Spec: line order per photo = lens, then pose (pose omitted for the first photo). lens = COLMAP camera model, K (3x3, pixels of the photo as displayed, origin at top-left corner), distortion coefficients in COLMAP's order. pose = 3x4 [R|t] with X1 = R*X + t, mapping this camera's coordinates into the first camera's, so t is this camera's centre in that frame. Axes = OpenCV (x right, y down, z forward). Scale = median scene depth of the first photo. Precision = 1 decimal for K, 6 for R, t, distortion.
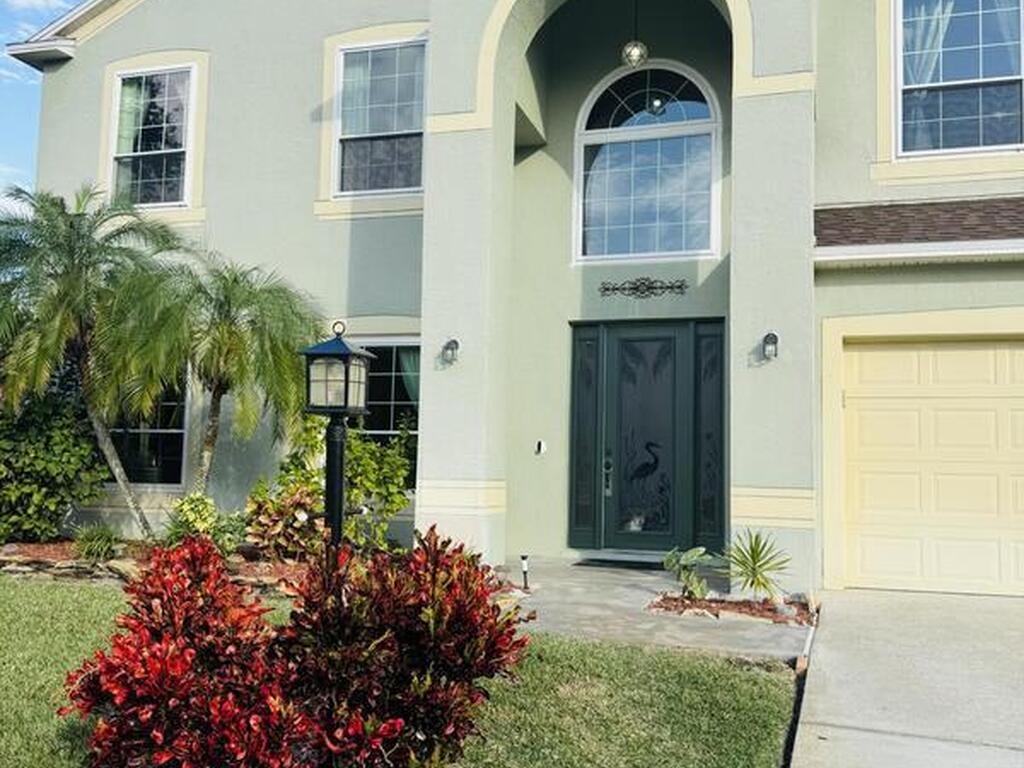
lens RADIAL K [[960.5, 0, 517.7], [0, 960.5, 400.9], [0, 0, 1]] dist [0.122050, -0.244540]
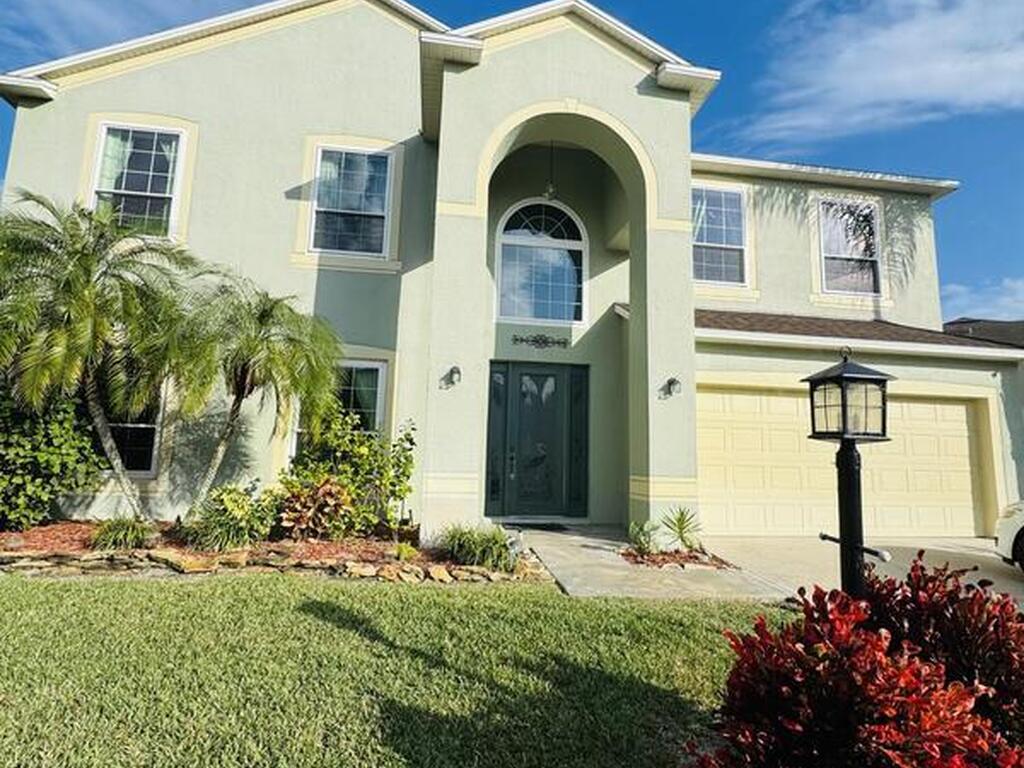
lens RADIAL K [[545.8, 0, 513.7], [0, 545.8, 382.3], [0, 0, 1]] dist [-0.007566, 0.001791]
pose [[0.901647, 0.060763, 0.428183, -0.281555], [-0.039303, 0.997496, -0.058790, 0.000014], [-0.430683, 0.036178, 0.901778, 0.248268]]
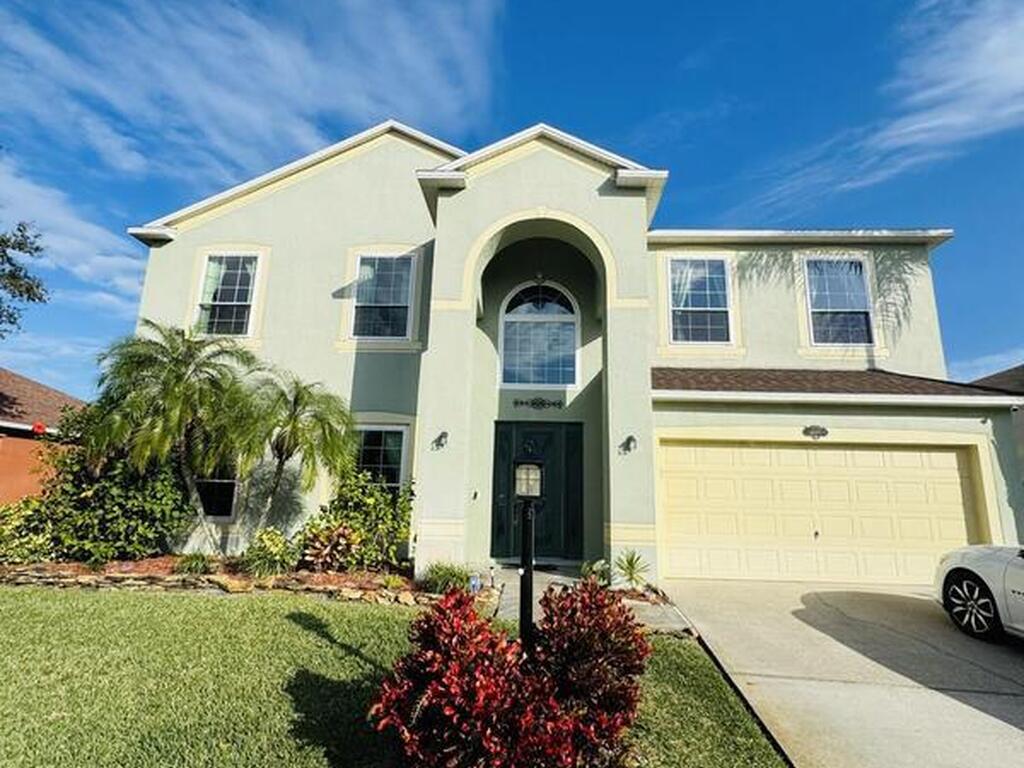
lens RADIAL K [[545.8, 0, 513.7], [0, 545.8, 382.3], [0, 0, 1]] dist [-0.007566, 0.001791]
pose [[0.966428, 0.055661, 0.250834, -0.170112], [-0.022476, 0.990825, -0.133272, -0.022224], [-0.255951, 0.123160, 0.958812, 0.051220]]
